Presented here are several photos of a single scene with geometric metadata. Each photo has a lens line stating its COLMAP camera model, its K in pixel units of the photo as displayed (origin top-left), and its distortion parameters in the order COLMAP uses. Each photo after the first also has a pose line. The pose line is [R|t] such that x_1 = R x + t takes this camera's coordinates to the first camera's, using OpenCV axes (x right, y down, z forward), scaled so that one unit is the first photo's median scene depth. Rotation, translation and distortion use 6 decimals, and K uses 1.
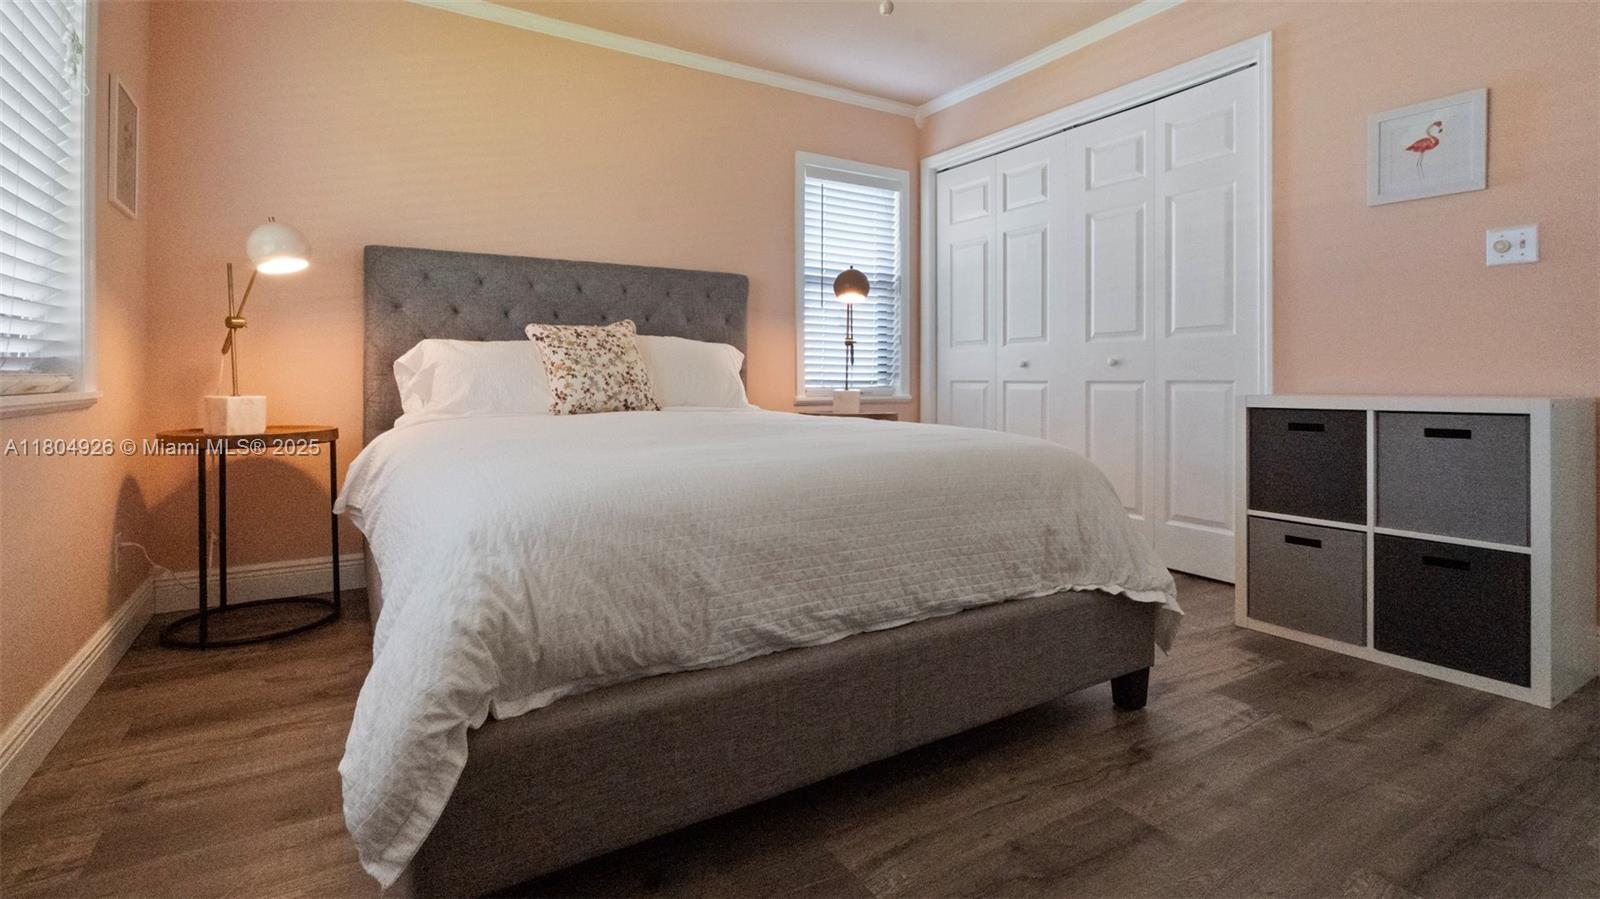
lens RADIAL K [[753.6, 0, 778.6], [0, 753.6, 389.0], [0, 0, 1]] dist [-0.002615, -0.000166]
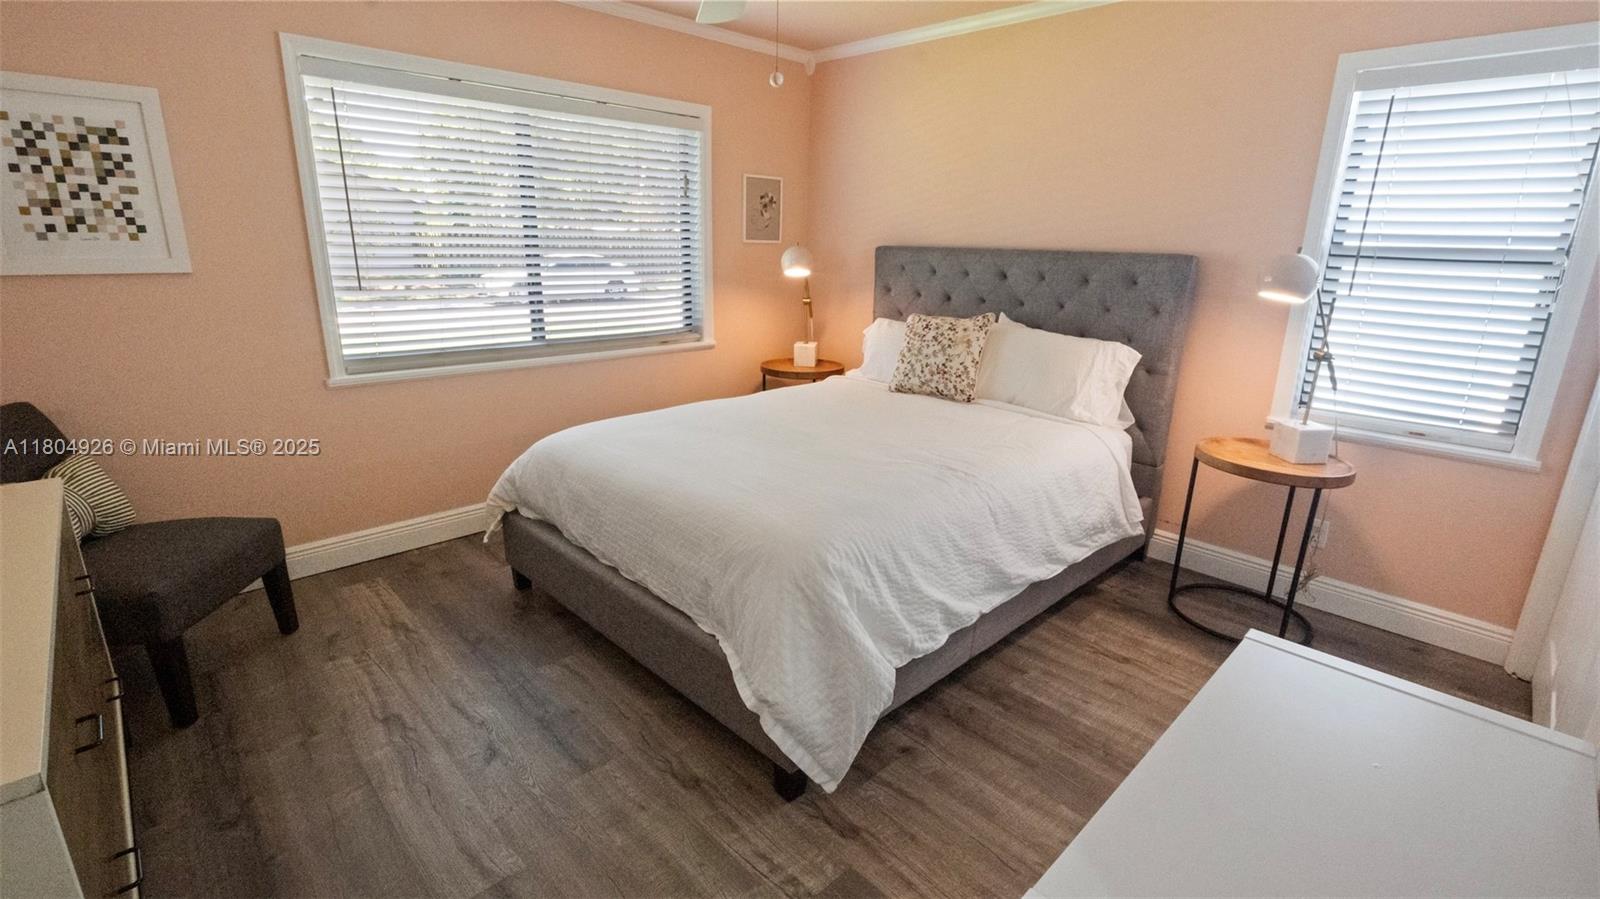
lens RADIAL K [[725.9, 0, 802.6], [0, 725.9, 450.8], [0, 0, 1]] dist [-0.011324, 0.000226]
pose [[0.226238, 0.274996, -0.934448, 0.844671], [-0.032442, 0.960917, 0.274931, -0.197117], [0.973532, -0.031884, 0.226318, 0.544741]]
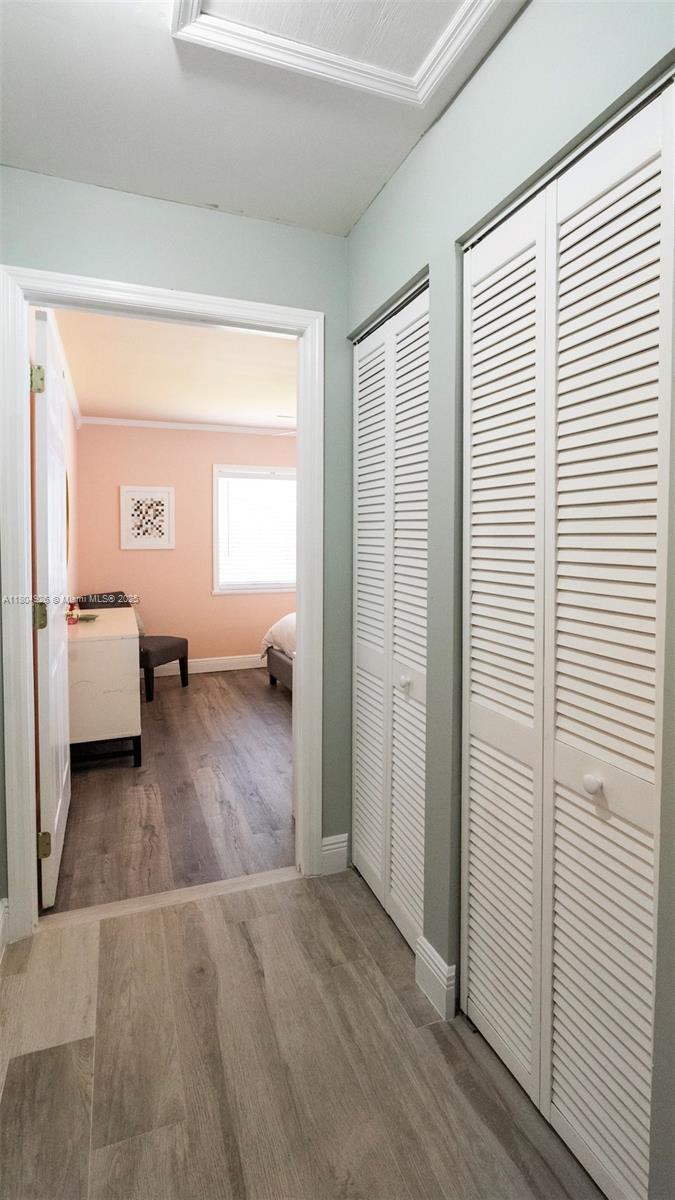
lens RADIAL K [[565.2, 0, 330.9], [0, 565.2, 553.8], [0, 0, 1]] dist [-0.002615, -0.000166]
pose [[-0.176458, 0.030024, -0.983850, 1.586404], [-0.009396, 0.999438, 0.032185, -0.189564], [0.984263, 0.014923, -0.176077, 0.882505]]
